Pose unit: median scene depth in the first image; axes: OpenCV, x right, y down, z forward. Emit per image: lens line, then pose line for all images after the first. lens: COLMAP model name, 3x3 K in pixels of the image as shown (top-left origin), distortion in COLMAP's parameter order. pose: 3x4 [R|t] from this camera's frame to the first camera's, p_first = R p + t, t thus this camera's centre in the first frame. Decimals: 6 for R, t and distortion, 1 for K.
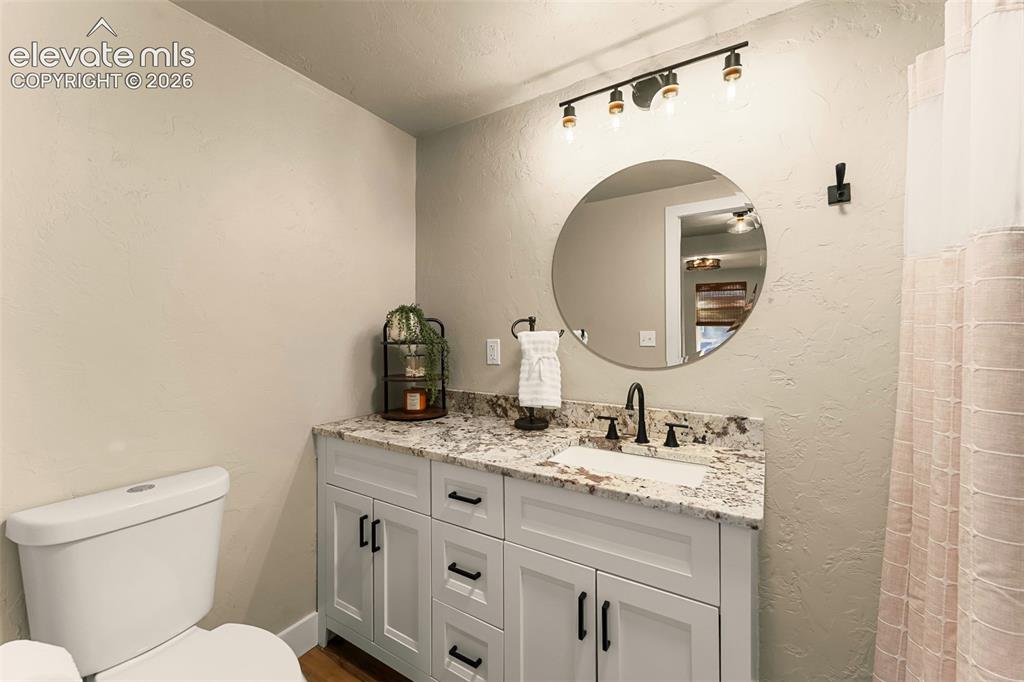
lens RADIAL K [[408.4, 0, 513.2], [0, 408.4, 326.8], [0, 0, 1]] dist [0.000340, -0.000101]
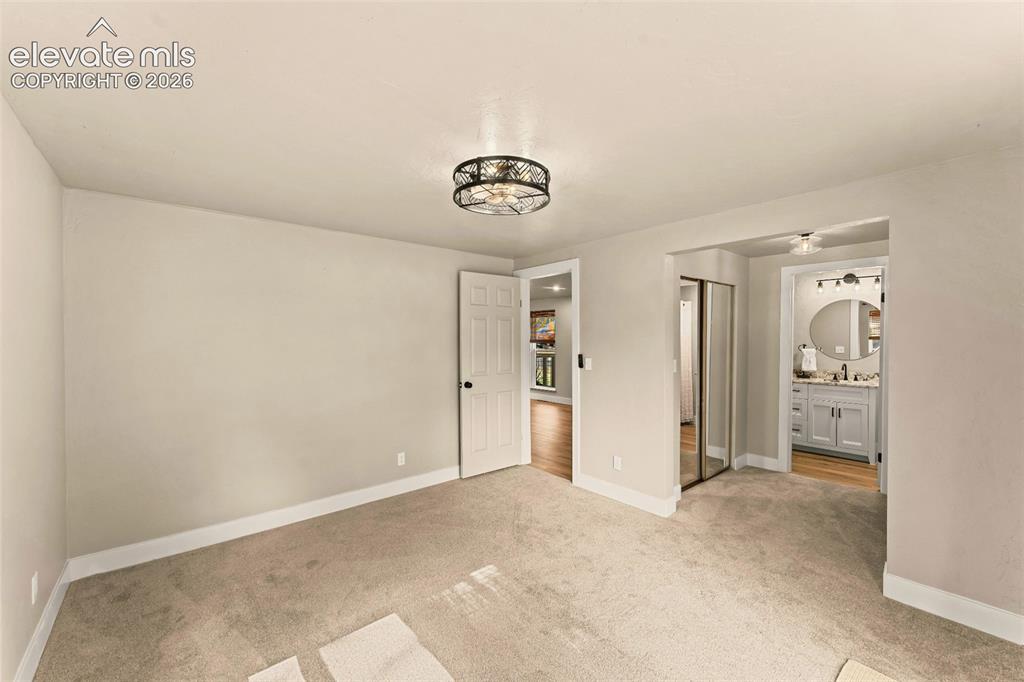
lens RADIAL K [[408.4, 0, 507.4], [0, 408.4, 341.3], [0, 0, 1]] dist [0.000340, -0.000101]
pose [[0.952734, 0.004311, -0.303776, -1.496391], [0.004583, 0.999582, 0.028557, -0.184866], [0.303772, -0.028599, 0.952315, -3.470236]]
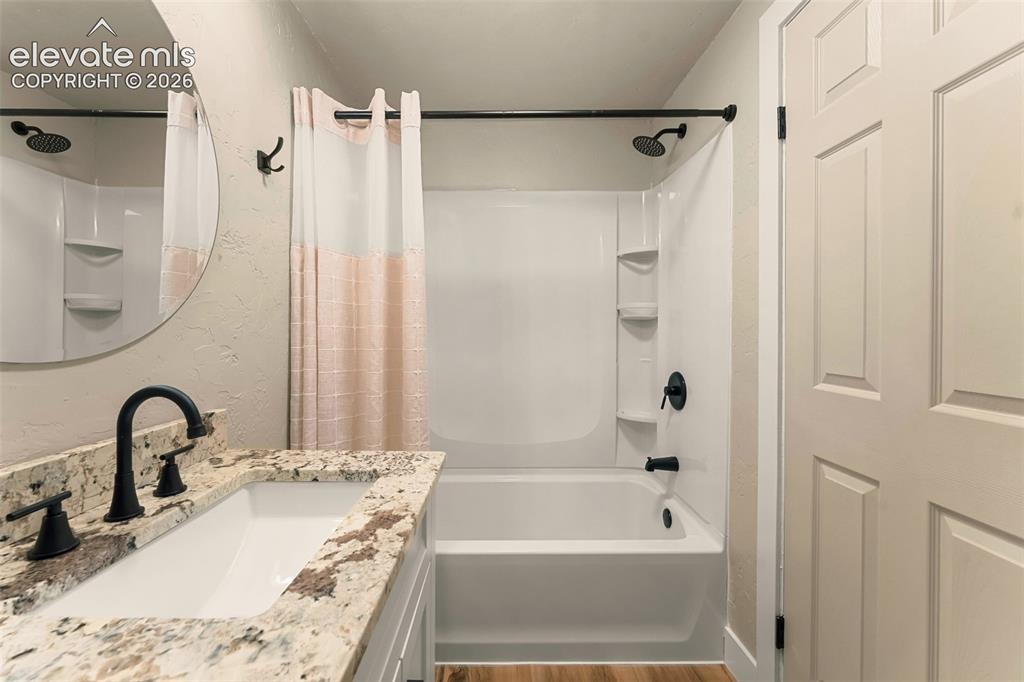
lens RADIAL K [[408.4, 0, 508.1], [0, 408.4, 332.8], [0, 0, 1]] dist [0.000340, -0.000101]
pose [[-0.533978, -0.010264, 0.845436, -0.317957], [-0.020776, 0.999784, -0.000984, 0.066588], [-0.845243, -0.018090, -0.534076, 0.910831]]
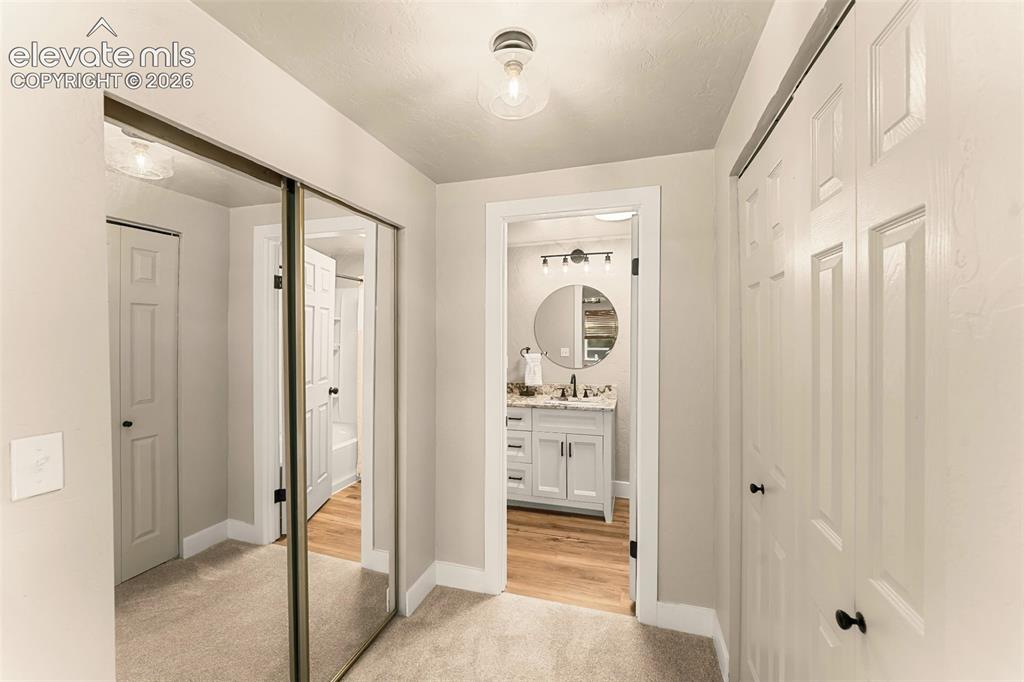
lens RADIAL K [[408.4, 0, 511.1], [0, 408.4, 341.3], [0, 0, 1]] dist [0.000340, -0.000101]
pose [[0.965156, -0.005086, 0.261627, -0.776469], [-0.002711, 0.999563, 0.029430, -0.149581], [-0.261663, -0.029114, 0.964720, -1.427757]]
